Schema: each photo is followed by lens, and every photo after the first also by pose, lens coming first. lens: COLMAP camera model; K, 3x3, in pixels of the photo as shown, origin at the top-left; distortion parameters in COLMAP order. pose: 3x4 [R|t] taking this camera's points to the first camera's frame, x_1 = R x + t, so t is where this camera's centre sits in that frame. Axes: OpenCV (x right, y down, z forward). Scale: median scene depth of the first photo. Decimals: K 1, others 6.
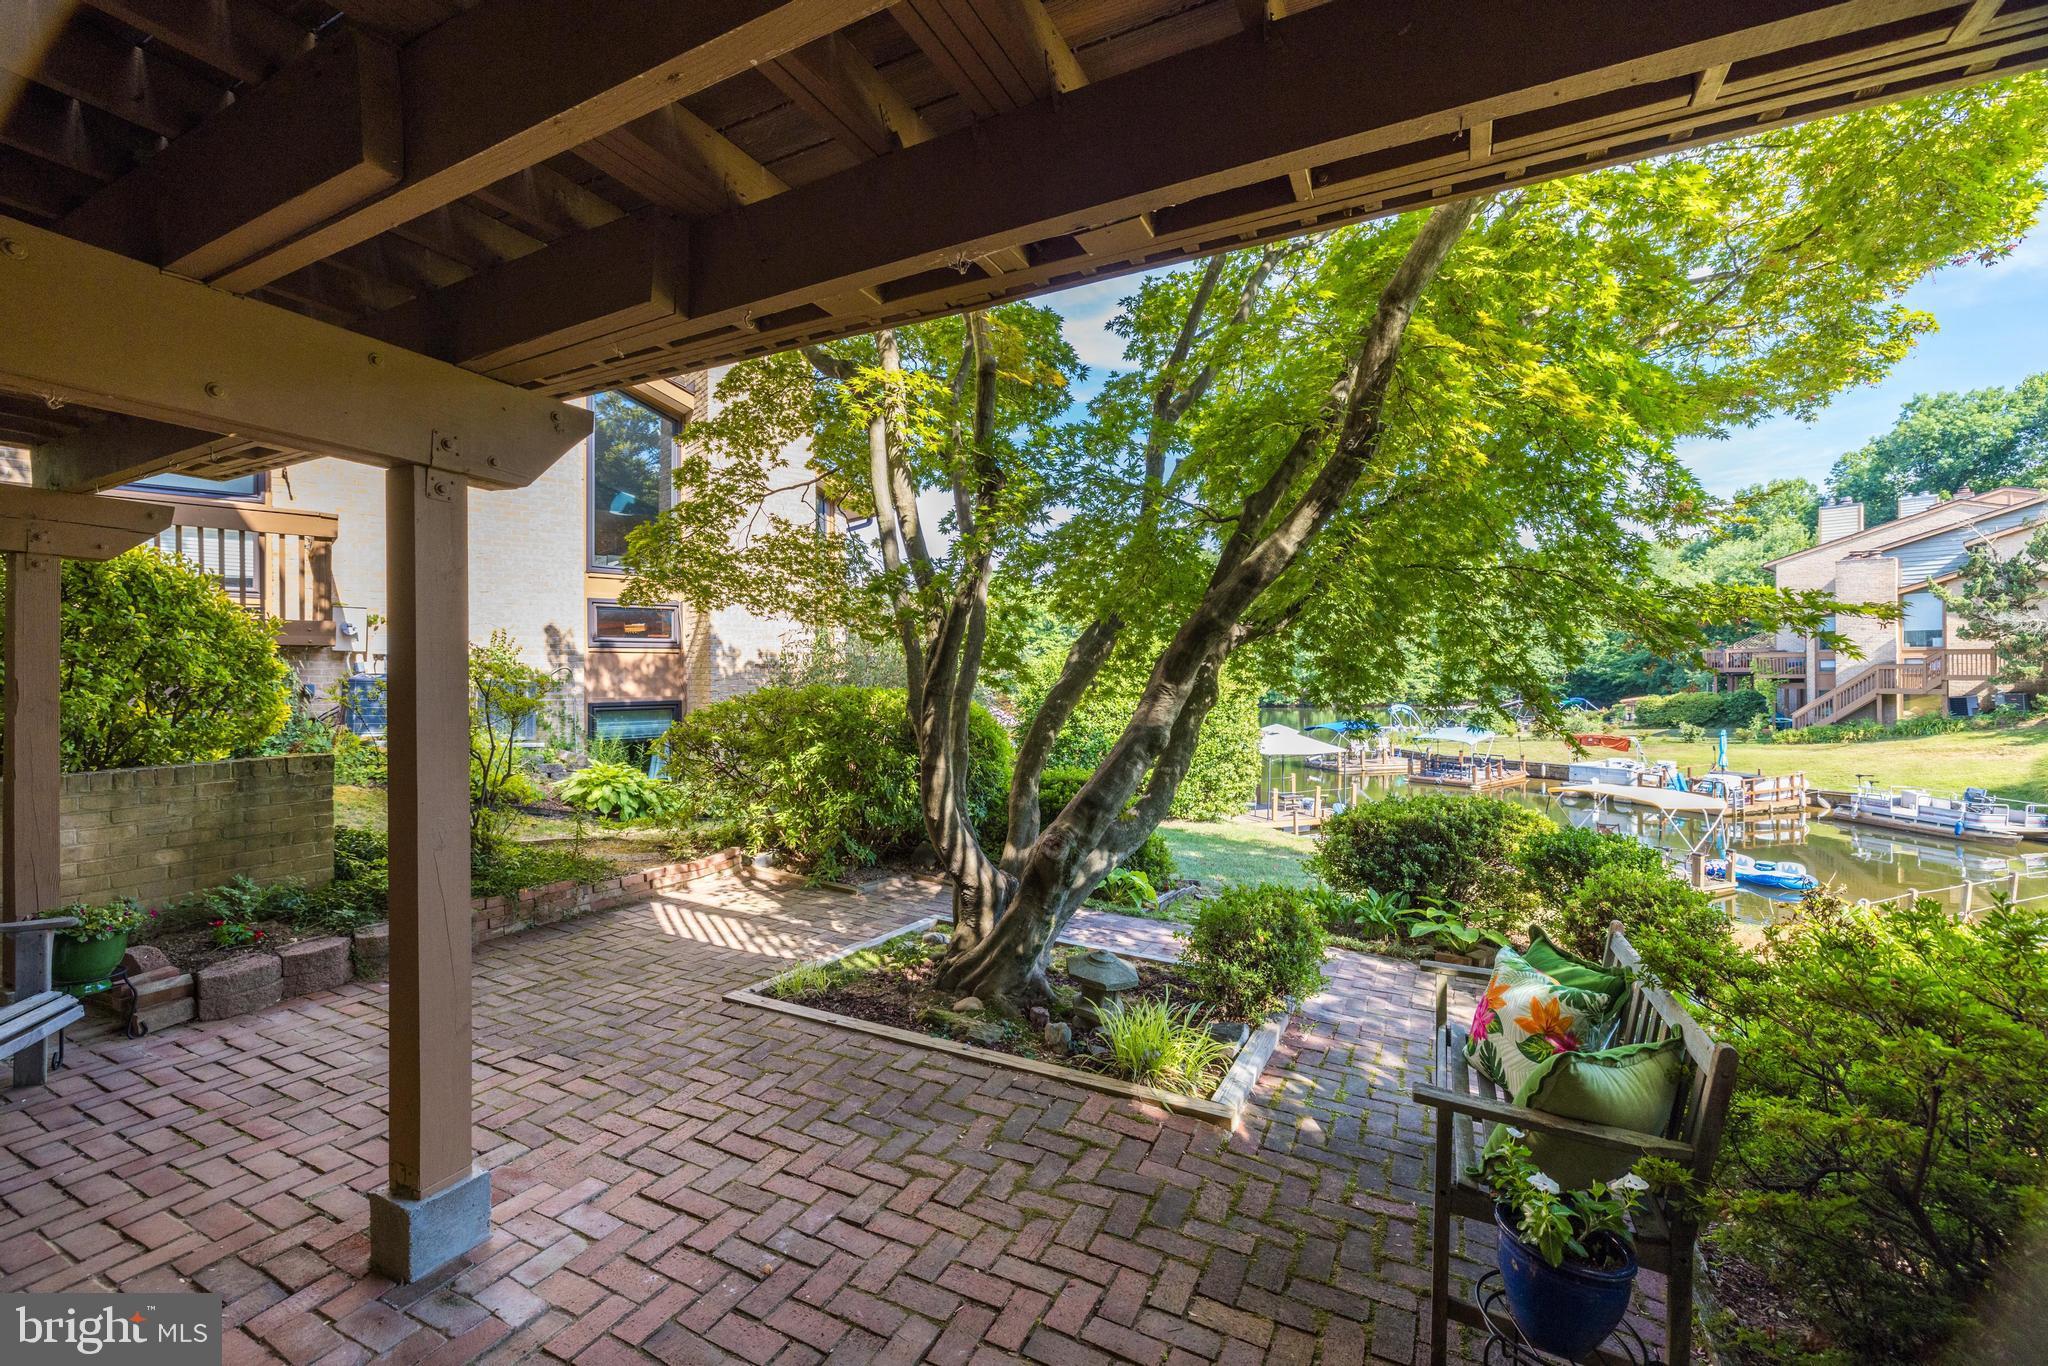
lens RADIAL K [[858.8, 0, 1009.7], [0, 858.8, 677.5], [0, 0, 1]] dist [-0.001778, 0.000123]
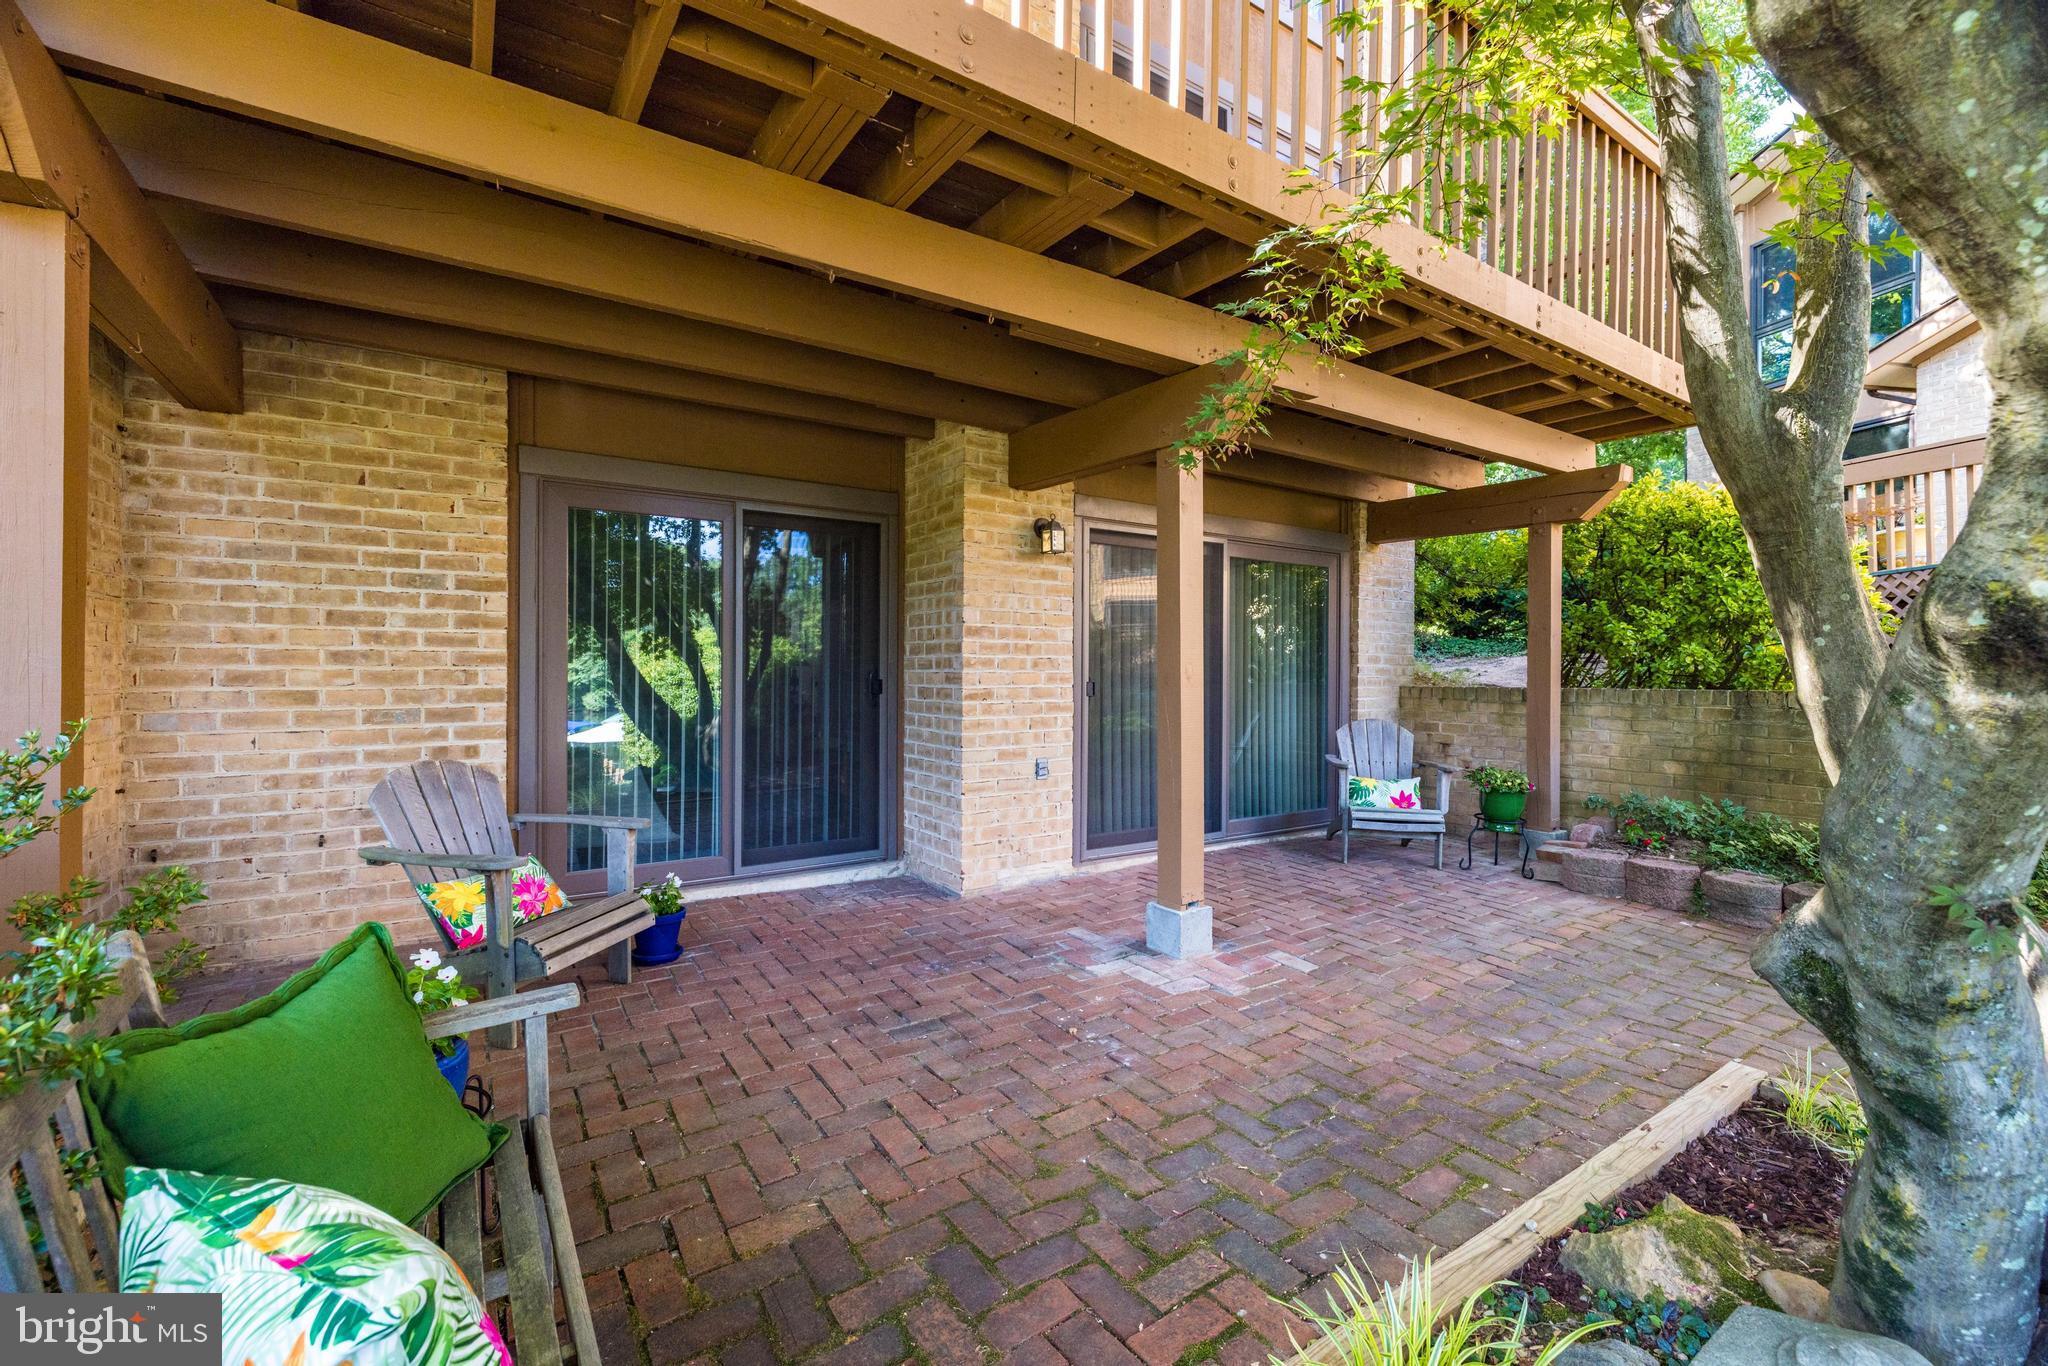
lens RADIAL K [[847.5, 0, 1006.3], [0, 847.5, 676.5], [0, 0, 1]] dist [-0.000563, -0.000036]
pose [[-0.492161, 0.003914, -0.870496, 0.392226], [-0.010299, 0.999894, 0.010319, 0.073105], [0.870443, 0.014044, -0.492068, 0.706042]]
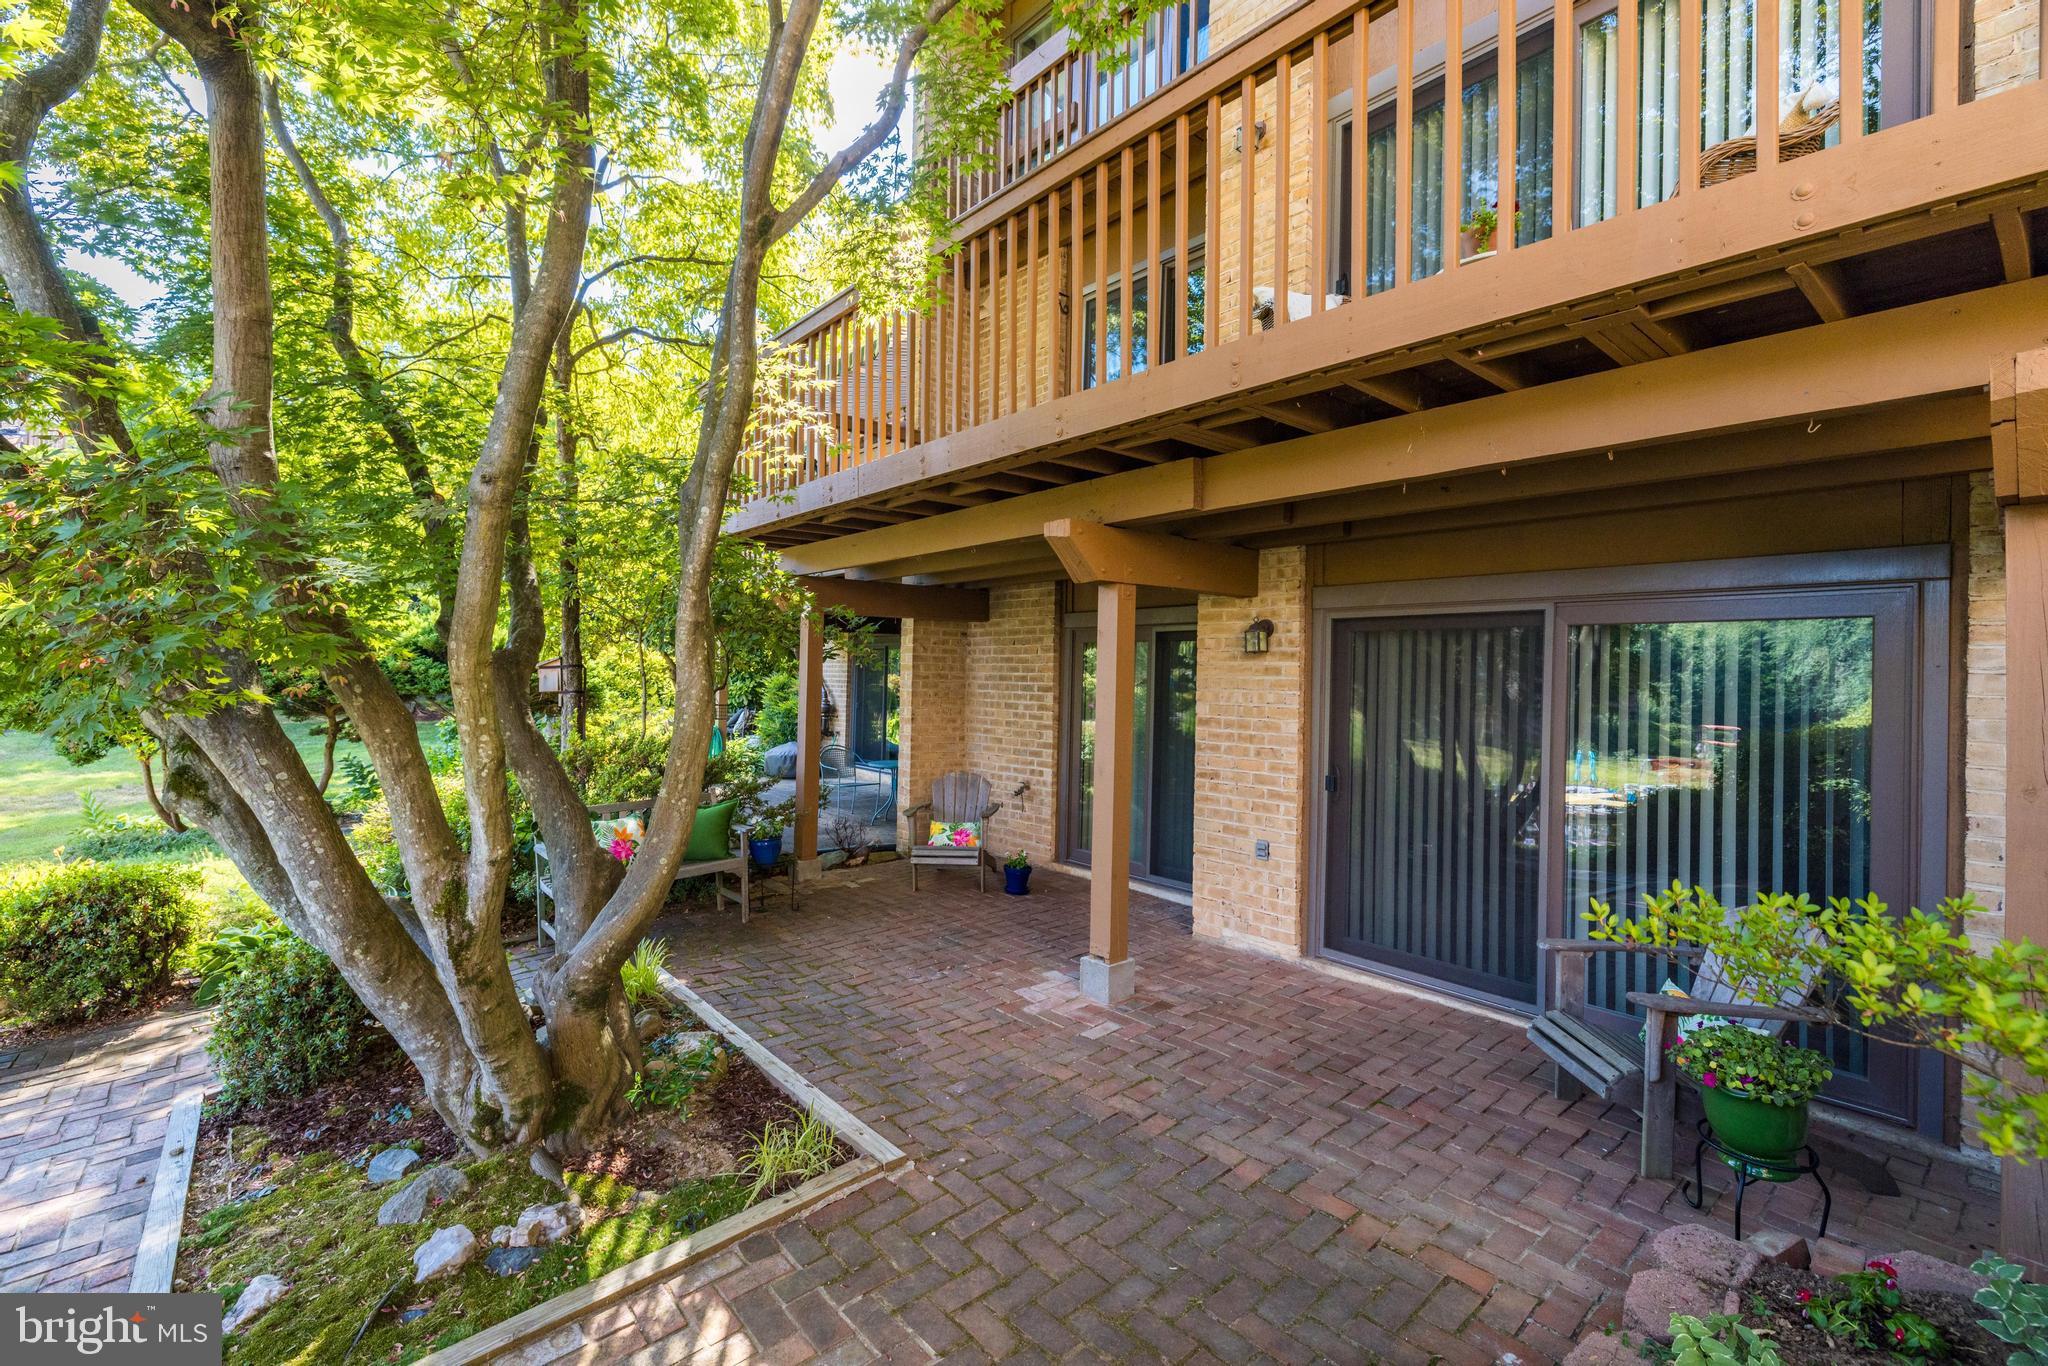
lens RADIAL K [[858.8, 0, 1009.7], [0, 858.8, 677.5], [0, 0, 1]] dist [-0.001778, 0.000123]
pose [[-0.928495, -0.020641, 0.370771, -0.561395], [-0.021869, 0.999760, 0.000893, -0.018743], [-0.370700, -0.007280, -0.928724, 1.365943]]
